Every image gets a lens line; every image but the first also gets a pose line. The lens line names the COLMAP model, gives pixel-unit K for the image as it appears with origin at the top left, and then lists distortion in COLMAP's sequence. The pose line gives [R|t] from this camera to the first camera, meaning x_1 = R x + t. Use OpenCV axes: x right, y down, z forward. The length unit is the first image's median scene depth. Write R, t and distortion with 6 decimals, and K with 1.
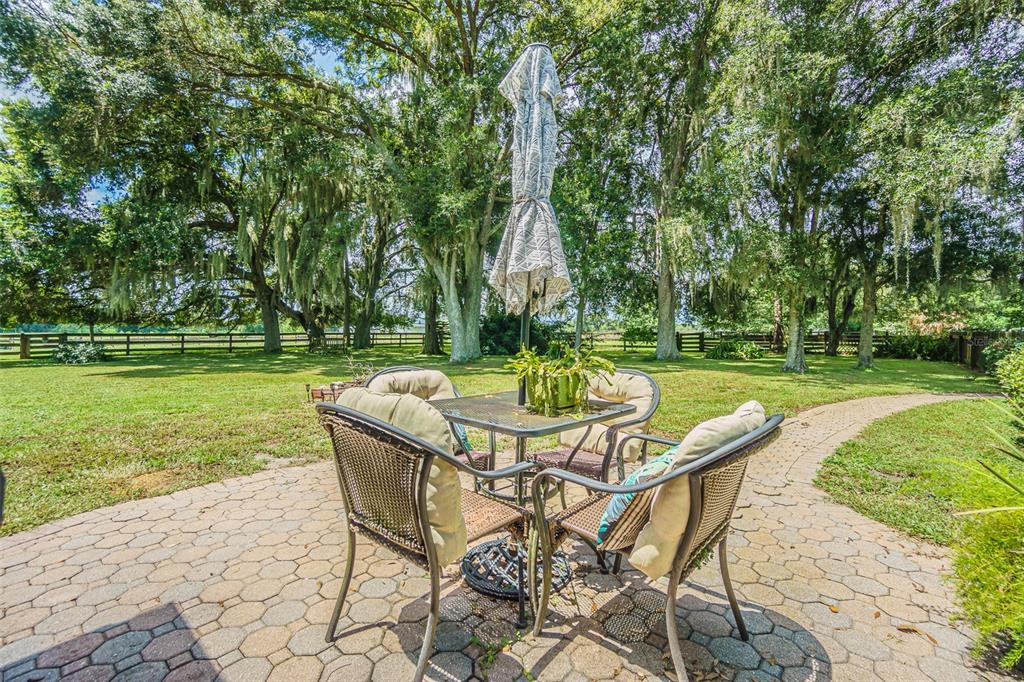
lens RADIAL K [[459.6, 0, 505.1], [0, 459.6, 338.1], [0, 0, 1]] dist [-0.003313, 0.000226]
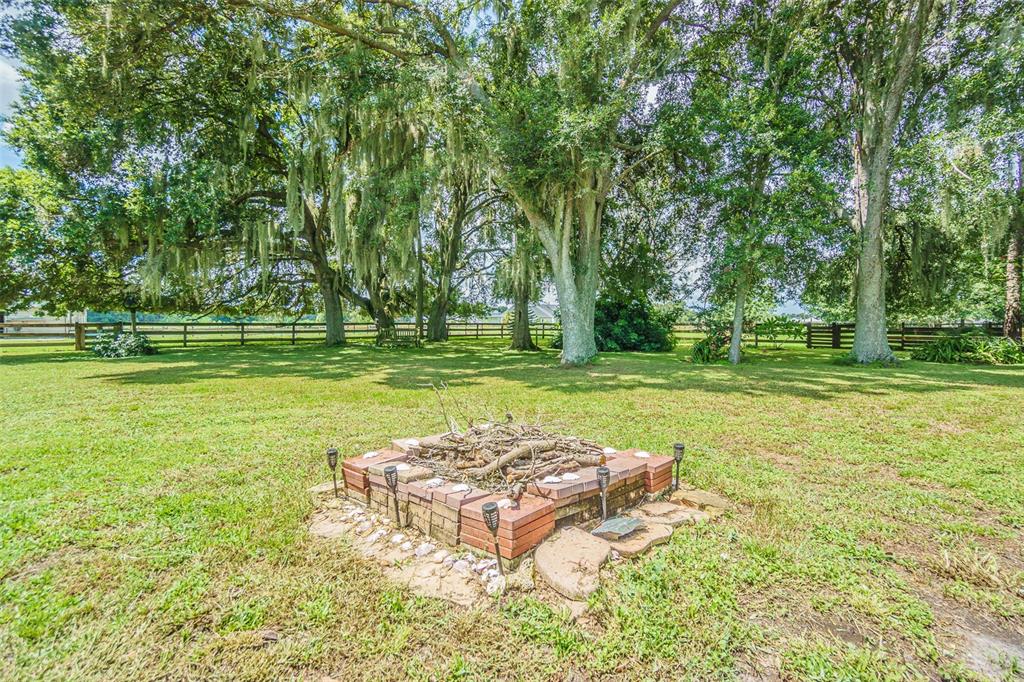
lens RADIAL K [[459.6, 0, 516.7], [0, 459.6, 339.8], [0, 0, 1]] dist [-0.003313, 0.000226]
pose [[0.992640, 0.007430, -0.120877, -0.063479], [-0.004568, 0.999703, 0.023937, -0.000841], [0.121019, -0.023209, 0.992379, 0.177408]]
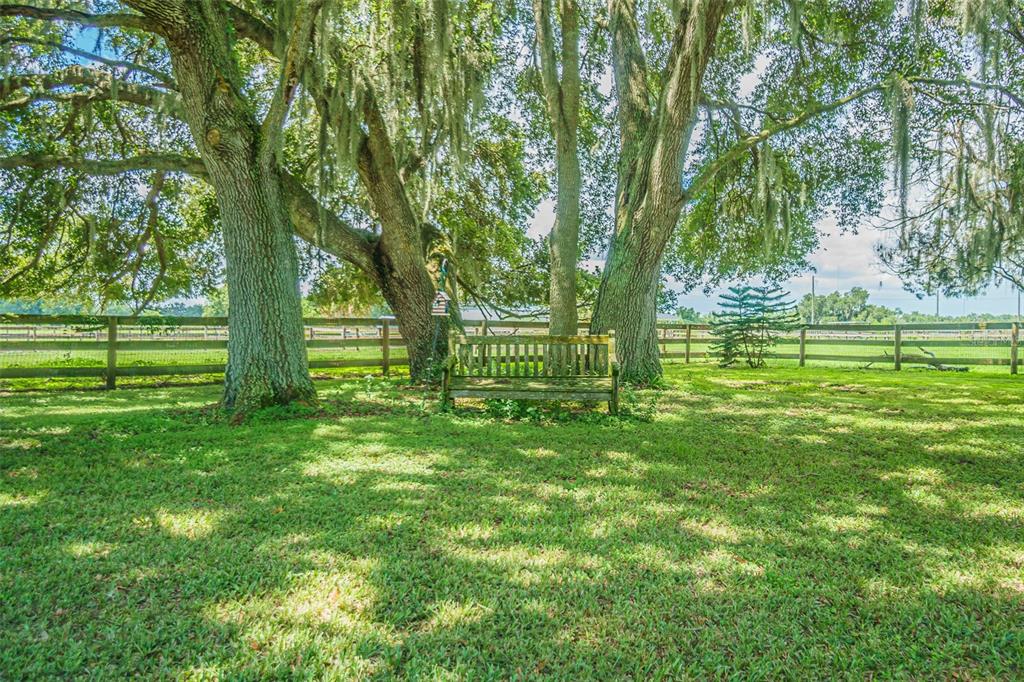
lens RADIAL K [[822.2, 0, 512.3], [0, 822.2, 339.1], [0, 0, 1]] dist [0.001066, 0.000395]
pose [[0.313335, 0.013576, -0.949546, 0.022404], [-0.007337, 0.999903, 0.011875, -0.005723], [0.949614, 0.003246, 0.313404, 1.161657]]
